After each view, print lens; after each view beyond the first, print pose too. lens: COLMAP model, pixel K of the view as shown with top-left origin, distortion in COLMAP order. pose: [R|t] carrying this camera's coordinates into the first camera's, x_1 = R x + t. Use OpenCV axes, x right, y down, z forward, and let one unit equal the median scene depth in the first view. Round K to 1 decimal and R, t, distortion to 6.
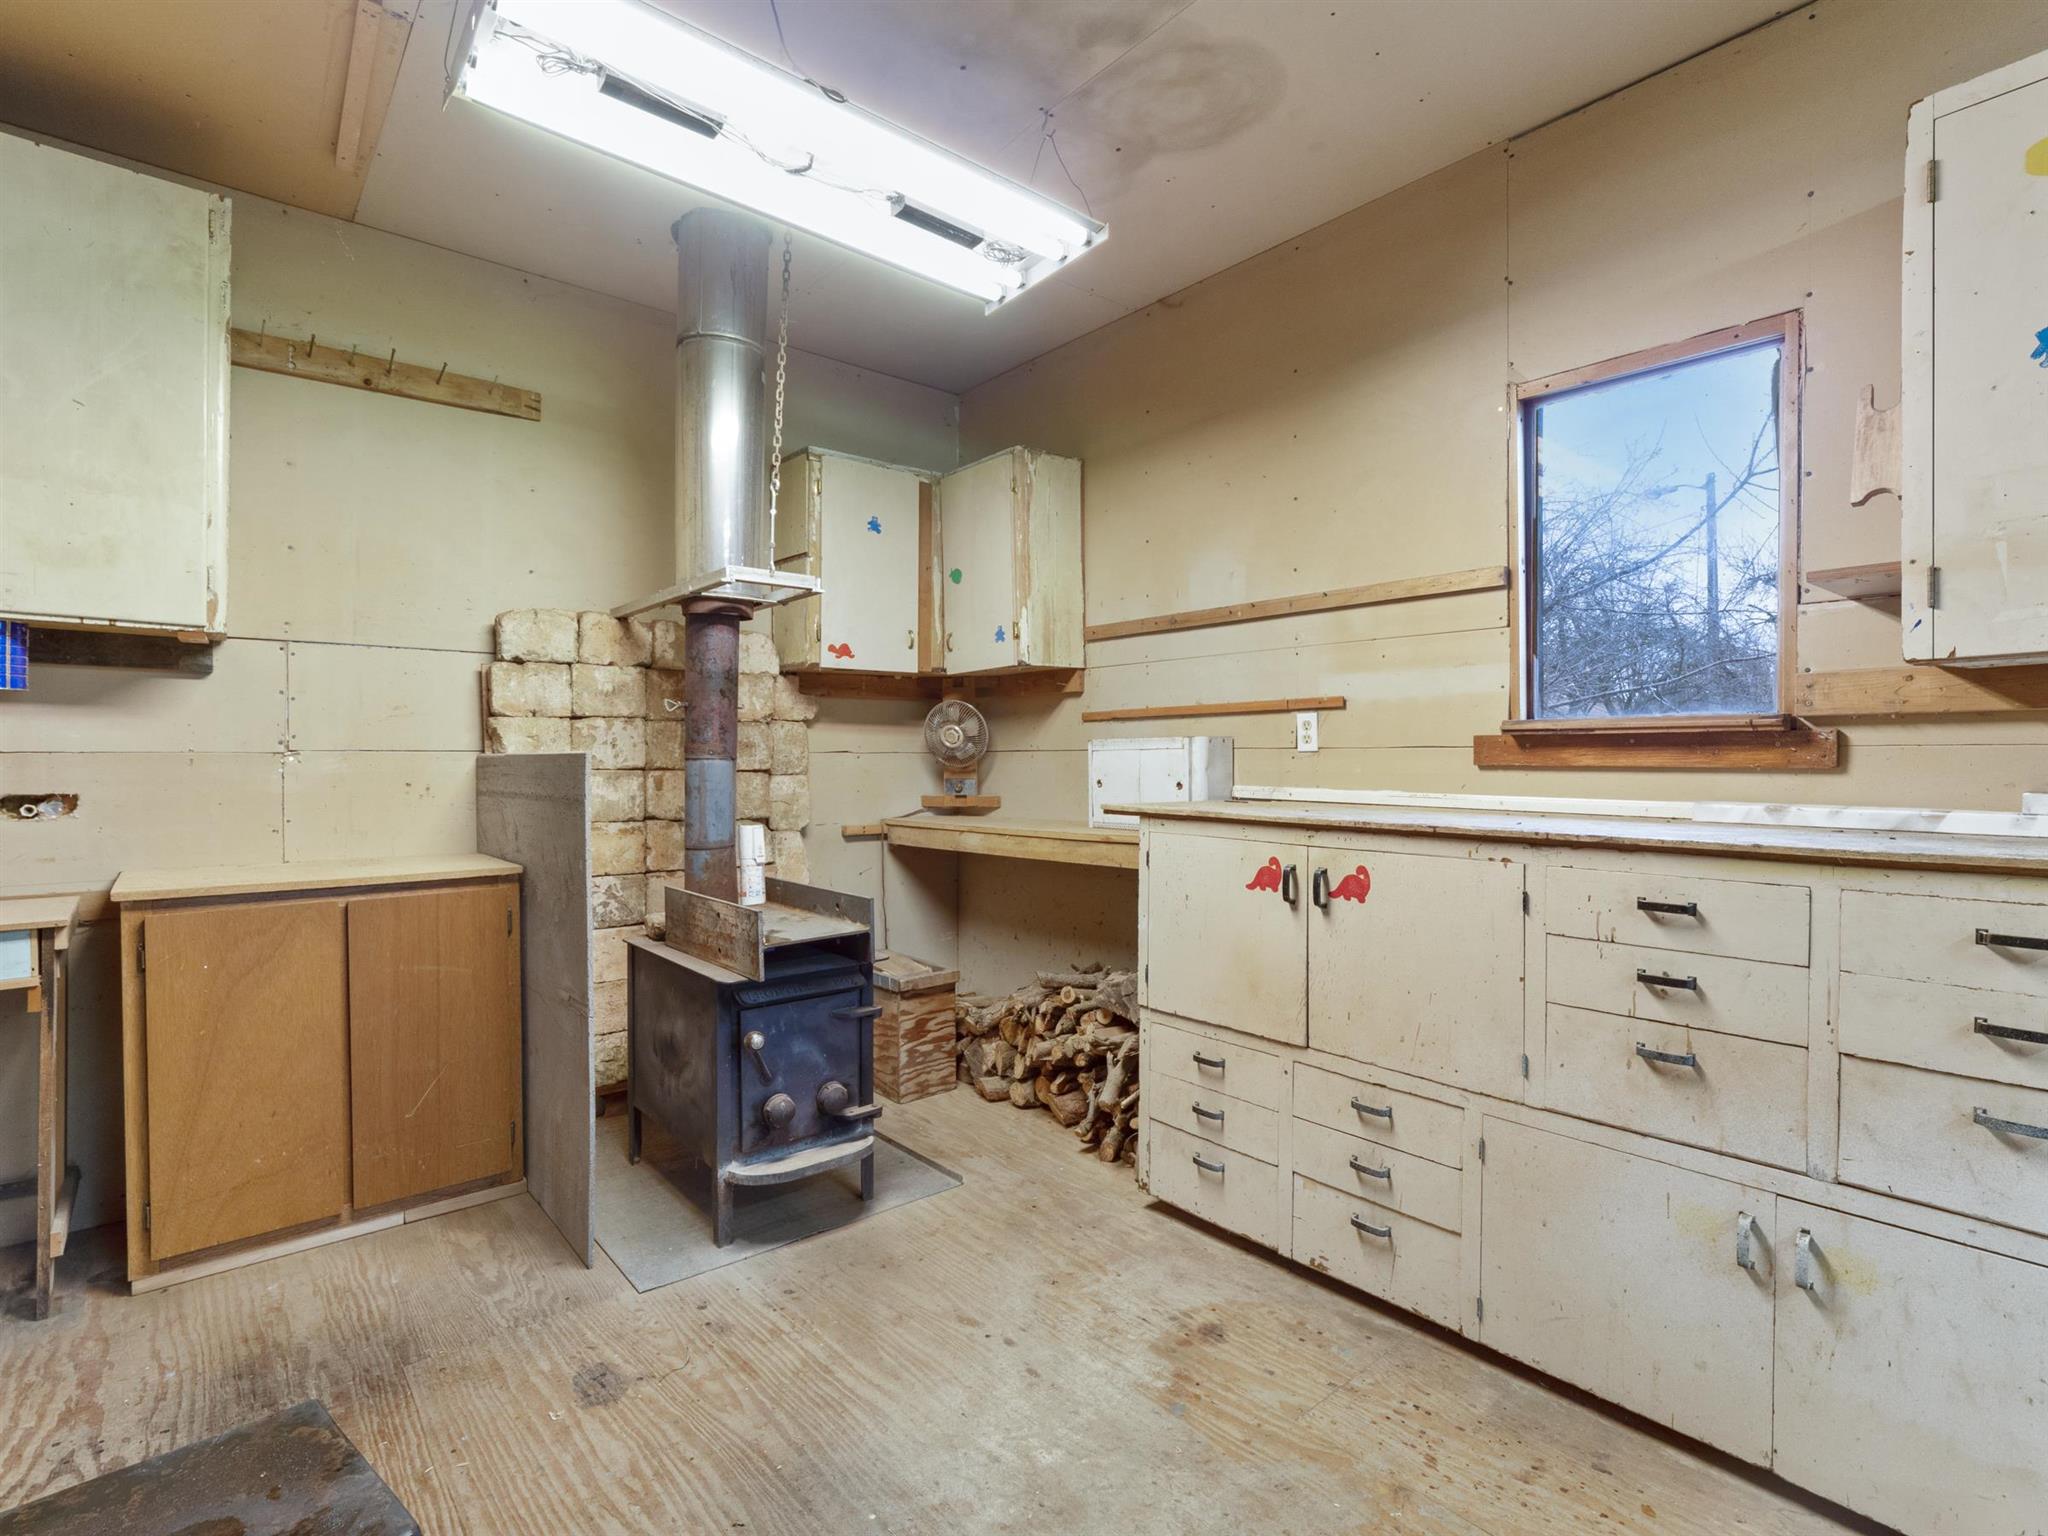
lens RADIAL K [[1000.7, 0, 1011.6], [0, 1000.7, 773.1], [0, 0, 1]] dist [-0.001332, -0.001776]
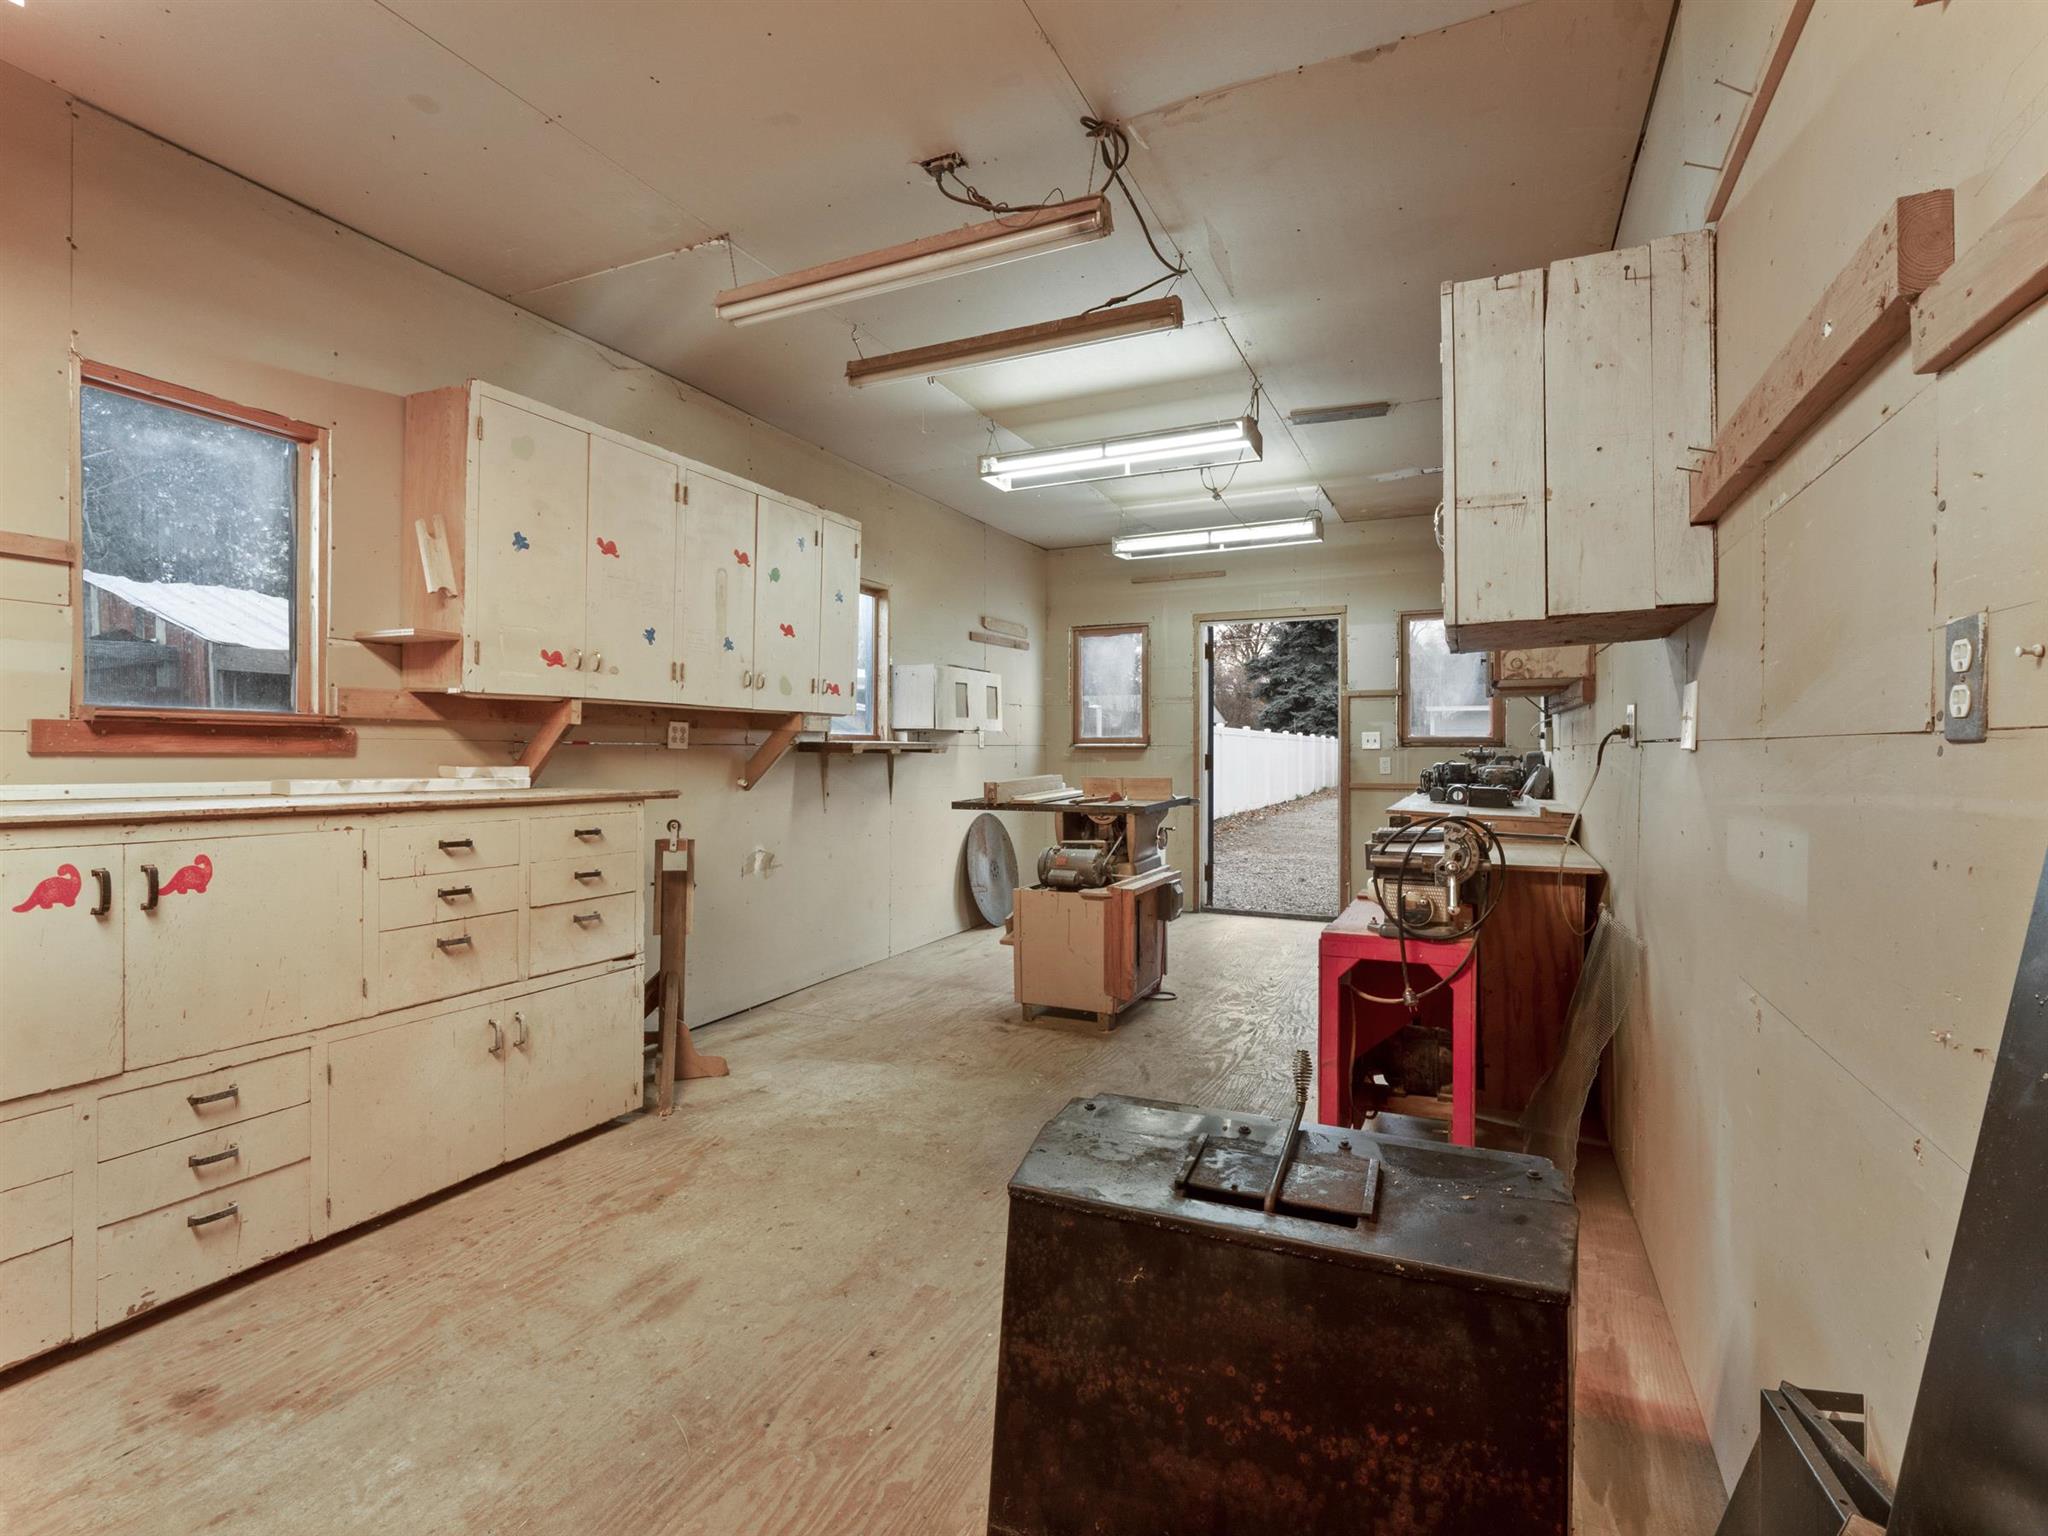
lens RADIAL K [[1000.7, 0, 1016.3], [0, 1000.7, 754.5], [0, 0, 1]] dist [-0.001332, -0.001776]
pose [[-0.424254, -0.004578, 0.905532, -0.935572], [0.006280, 0.999948, 0.007998, -0.009273], [-0.905521, 0.009080, -0.424203, 0.737590]]
